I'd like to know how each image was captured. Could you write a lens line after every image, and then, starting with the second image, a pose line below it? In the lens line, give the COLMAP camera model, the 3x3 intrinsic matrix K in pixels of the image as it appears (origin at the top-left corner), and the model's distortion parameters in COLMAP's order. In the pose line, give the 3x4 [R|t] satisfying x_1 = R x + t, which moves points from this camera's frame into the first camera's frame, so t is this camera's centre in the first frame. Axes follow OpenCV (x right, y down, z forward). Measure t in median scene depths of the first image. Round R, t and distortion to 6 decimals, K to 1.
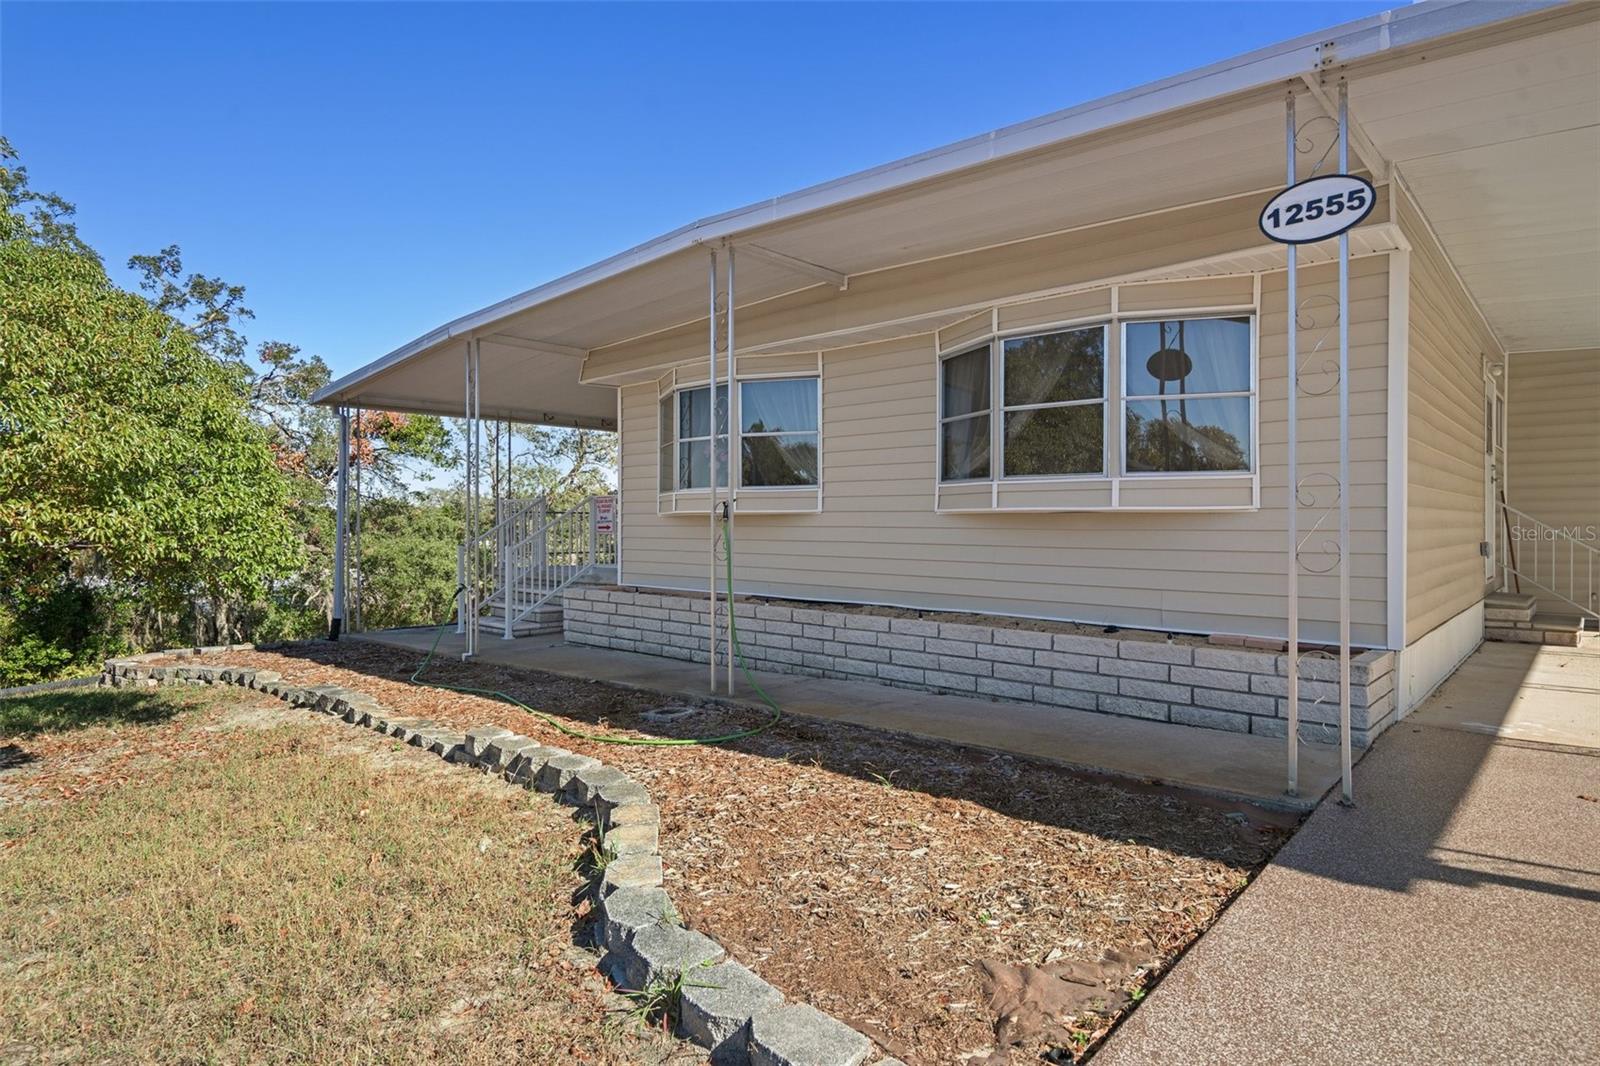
lens RADIAL K [[870.7, 0, 795.2], [0, 870.7, 524.1], [0, 0, 1]] dist [0.002344, 0.001097]
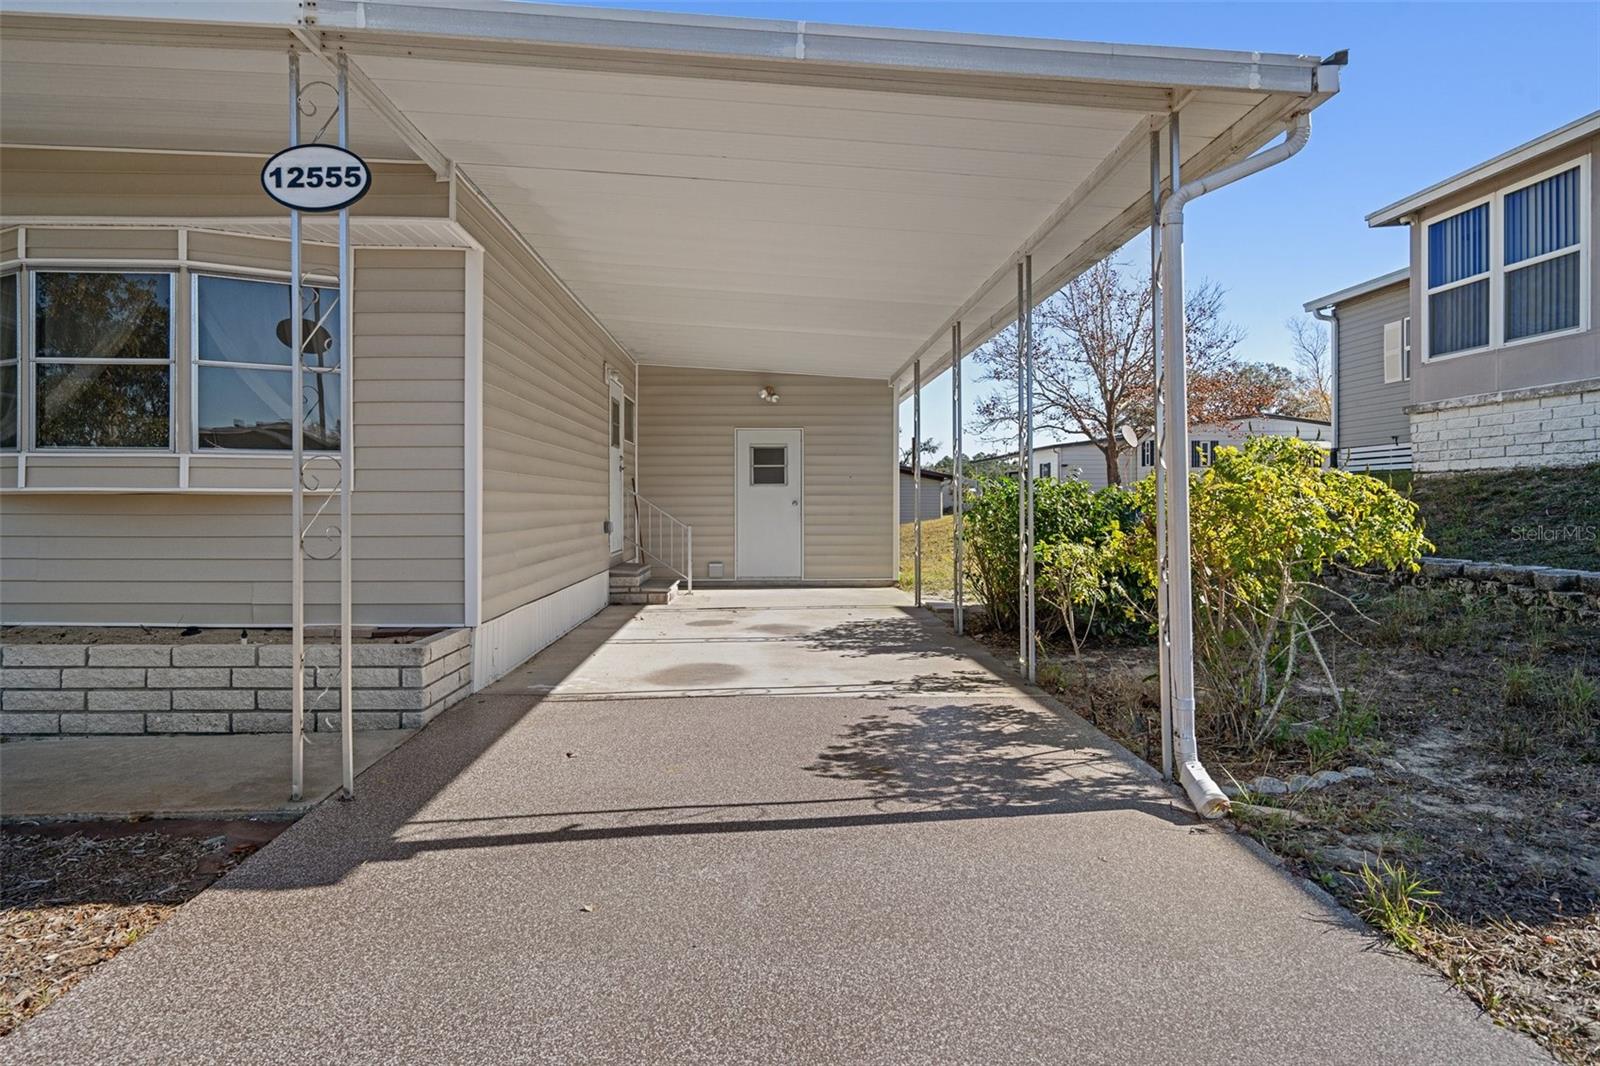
lens RADIAL K [[883.0, 0, 774.6], [0, 883.0, 499.6], [0, 0, 1]] dist [0.004209, 0.001019]
pose [[0.724404, 0.001867, 0.689373, 0.188742], [0.002417, 0.999983, -0.005249, -0.002558], [-0.689371, 0.005469, 0.724388, -0.025530]]
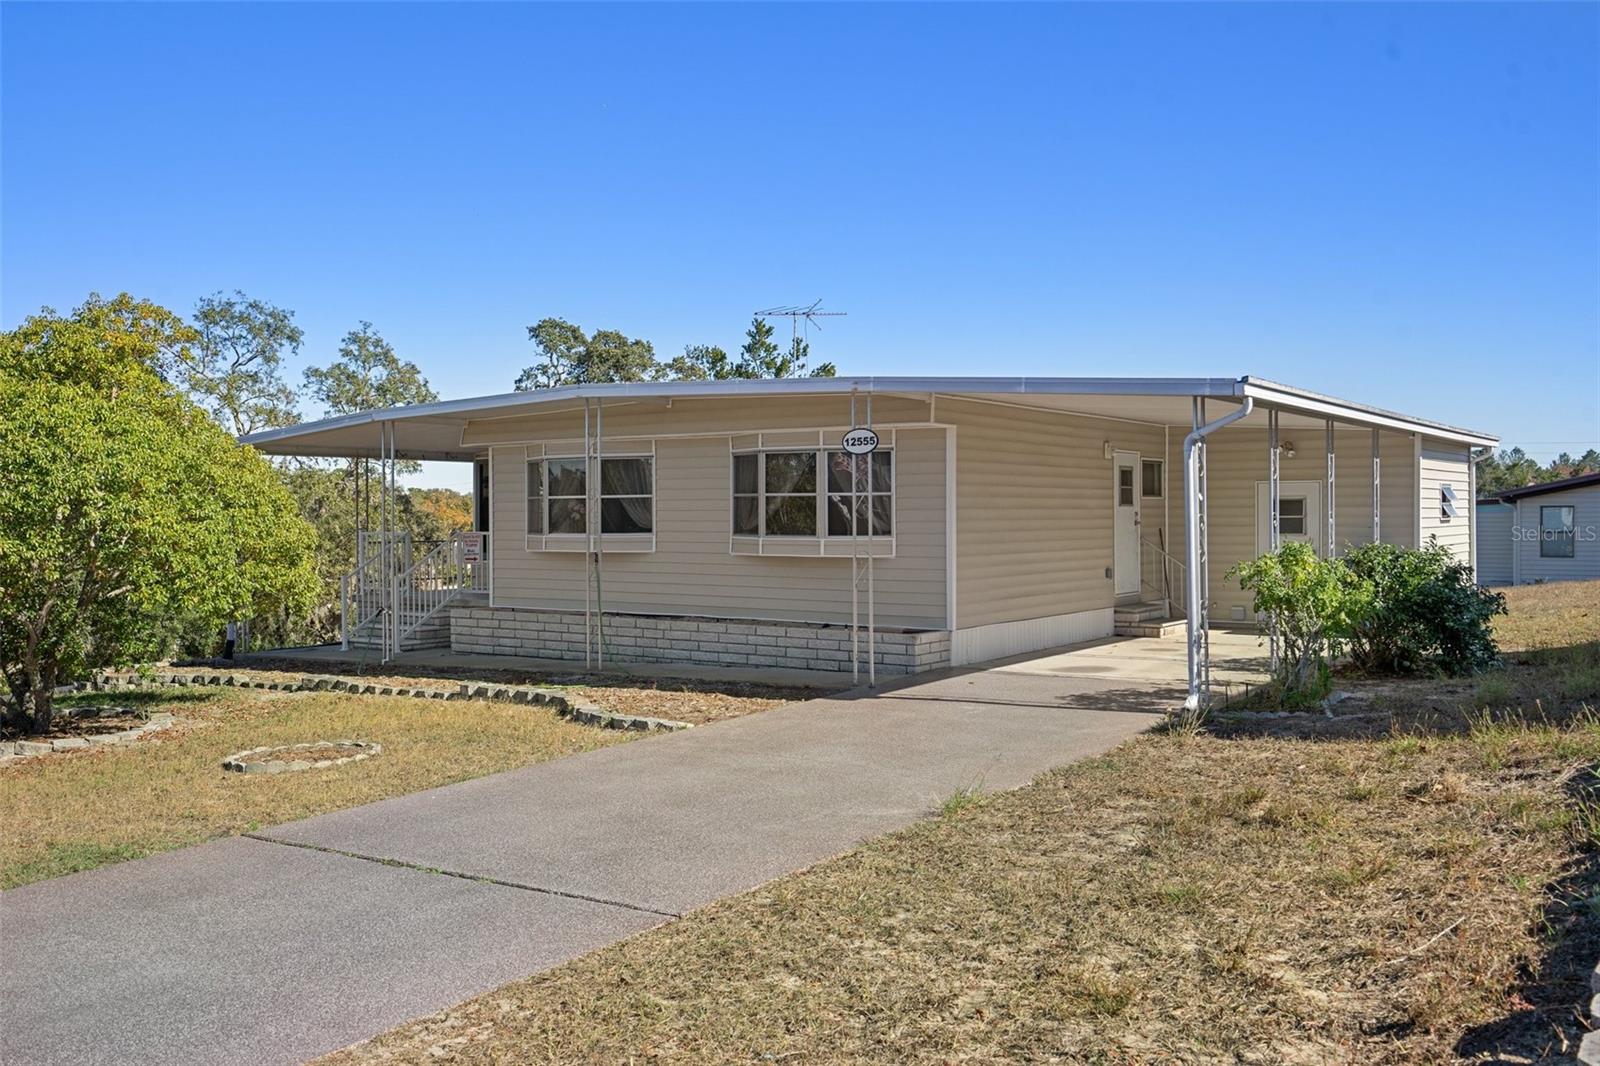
lens RADIAL K [[1396.8, 0, 800.0], [0, 1396.8, 533.0], [0, 0, 1]] dist [0.050817, 0.000615]
pose [[0.991275, -0.006107, 0.131671, -0.049820], [0.004560, 0.999917, 0.012049, -0.099327], [-0.131734, -0.011343, 0.991220, -1.797677]]
